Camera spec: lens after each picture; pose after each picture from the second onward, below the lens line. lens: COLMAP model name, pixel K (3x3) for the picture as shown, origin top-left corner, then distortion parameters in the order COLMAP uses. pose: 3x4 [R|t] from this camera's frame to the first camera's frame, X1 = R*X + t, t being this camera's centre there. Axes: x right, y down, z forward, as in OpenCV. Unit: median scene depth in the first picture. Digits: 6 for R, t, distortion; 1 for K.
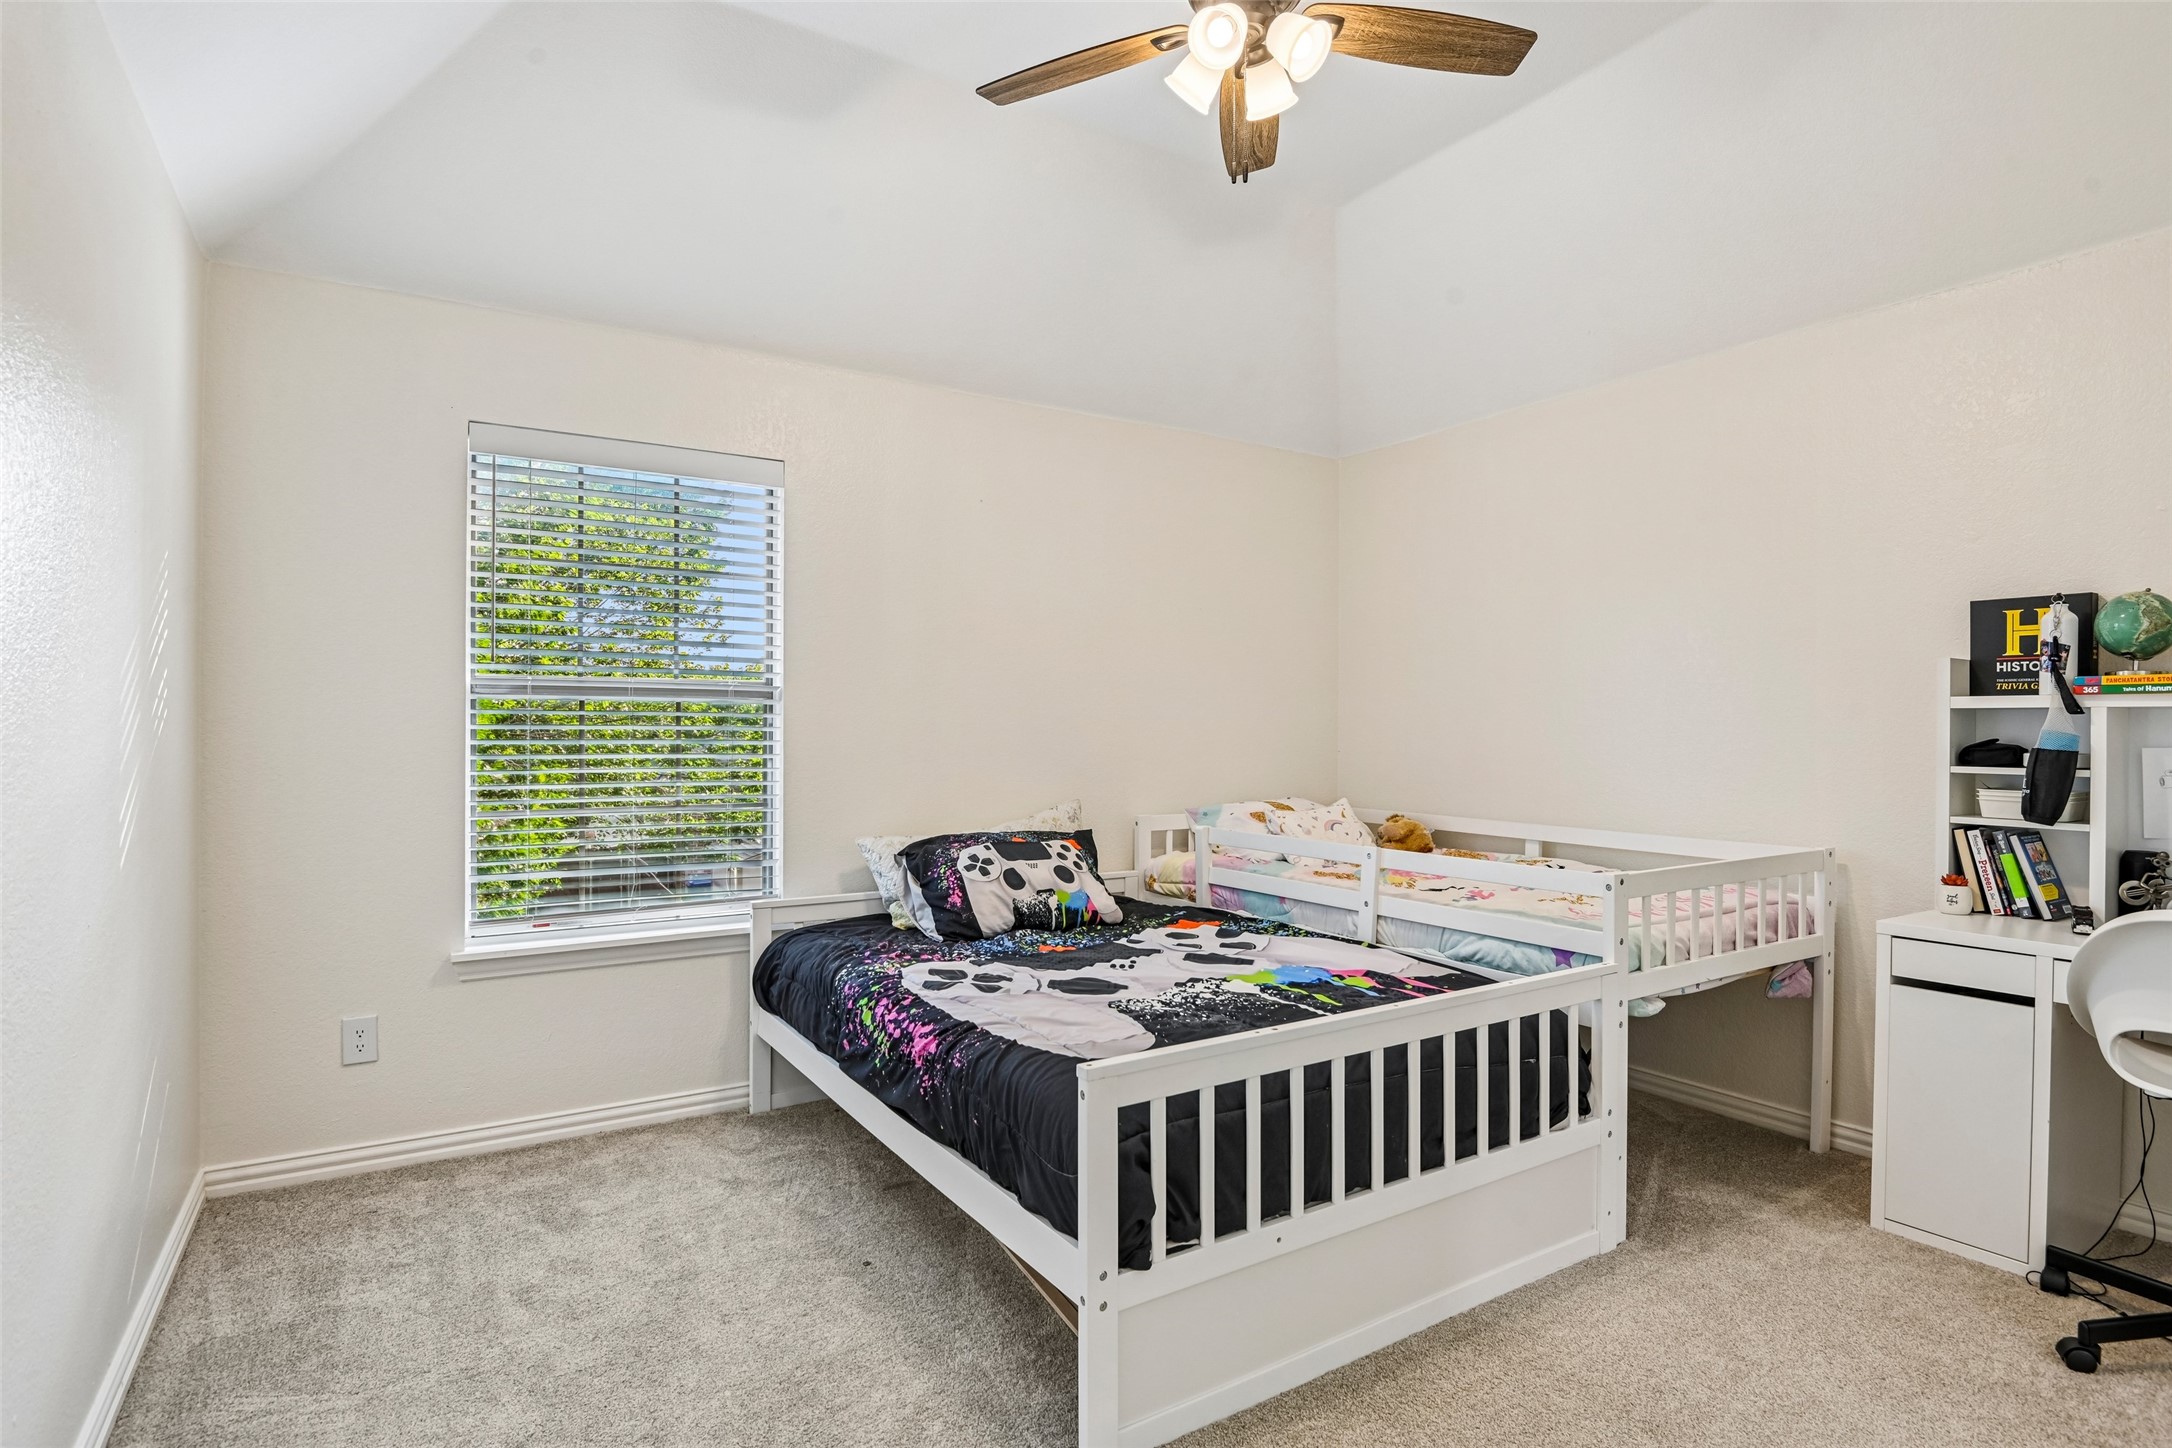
lens RADIAL K [[1109.8, 0, 1092.0], [0, 1109.8, 726.6], [0, 0, 1]] dist [-0.001061, -0.000307]
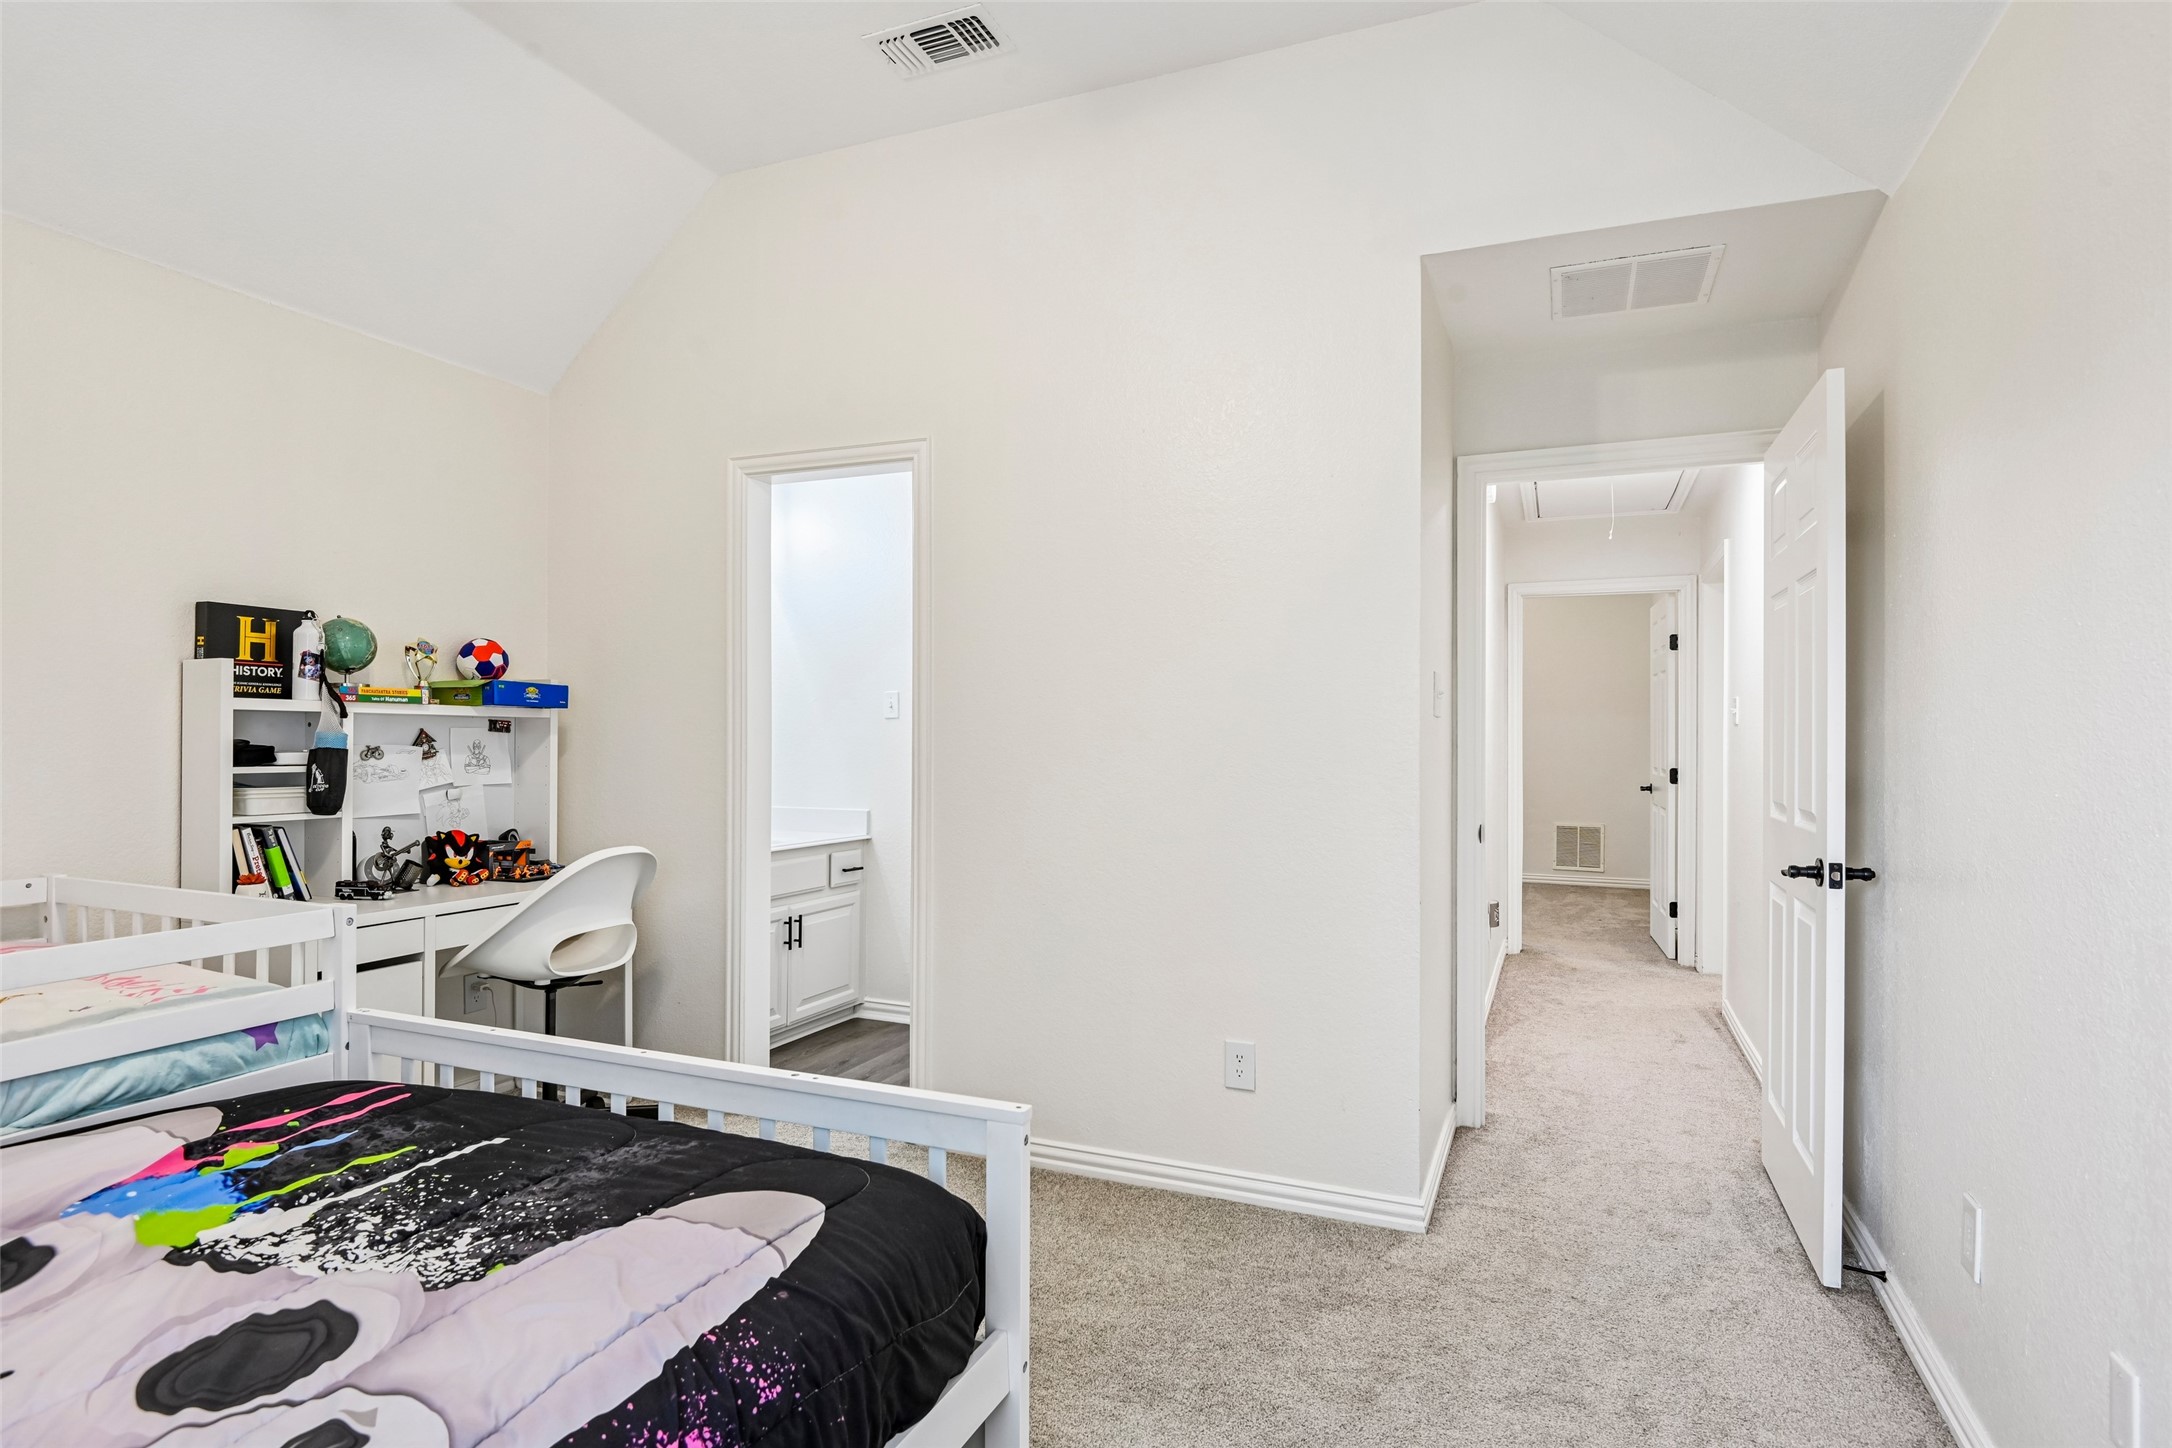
lens RADIAL K [[1152.1, 0, 1089.2], [0, 1152.1, 729.3], [0, 0, 1]] dist [-0.000545, -0.000460]
pose [[-0.577194, 0.000828, 0.816607, -0.529045], [-0.007819, 0.999948, -0.006540, 0.002344], [-0.816570, -0.010160, -0.577157, 0.989428]]
